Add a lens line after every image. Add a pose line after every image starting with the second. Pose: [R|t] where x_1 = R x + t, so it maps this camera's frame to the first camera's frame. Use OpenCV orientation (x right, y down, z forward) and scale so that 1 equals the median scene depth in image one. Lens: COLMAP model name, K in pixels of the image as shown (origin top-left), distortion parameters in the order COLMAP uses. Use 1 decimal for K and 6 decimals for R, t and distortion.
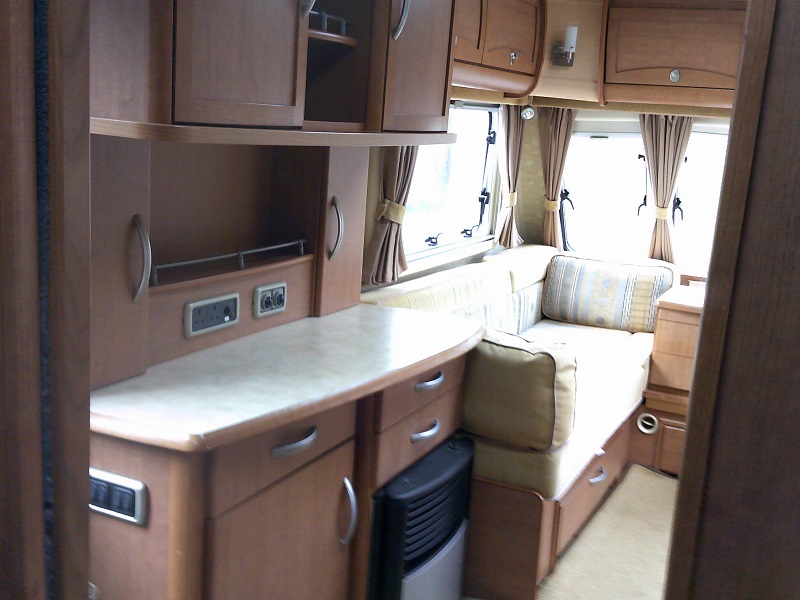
lens RADIAL K [[1006.0, 0, 400.0], [0, 1006.0, 300.0], [0, 0, 1]] dist [0.282186, -0.791677]
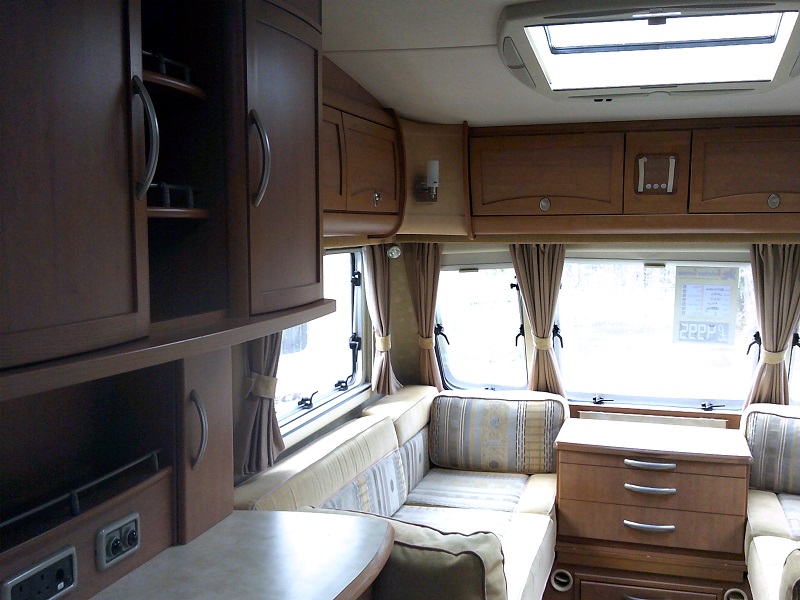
lens RADIAL K [[944.7, 0, 400.0], [0, 944.7, 300.0], [0, 0, 1]] dist [0.307362, -0.598208]
pose [[0.981078, -0.094864, 0.168781, -0.019482], [0.109637, 0.990710, -0.080457, -0.072836], [-0.159581, 0.097439, 0.982364, 0.162685]]
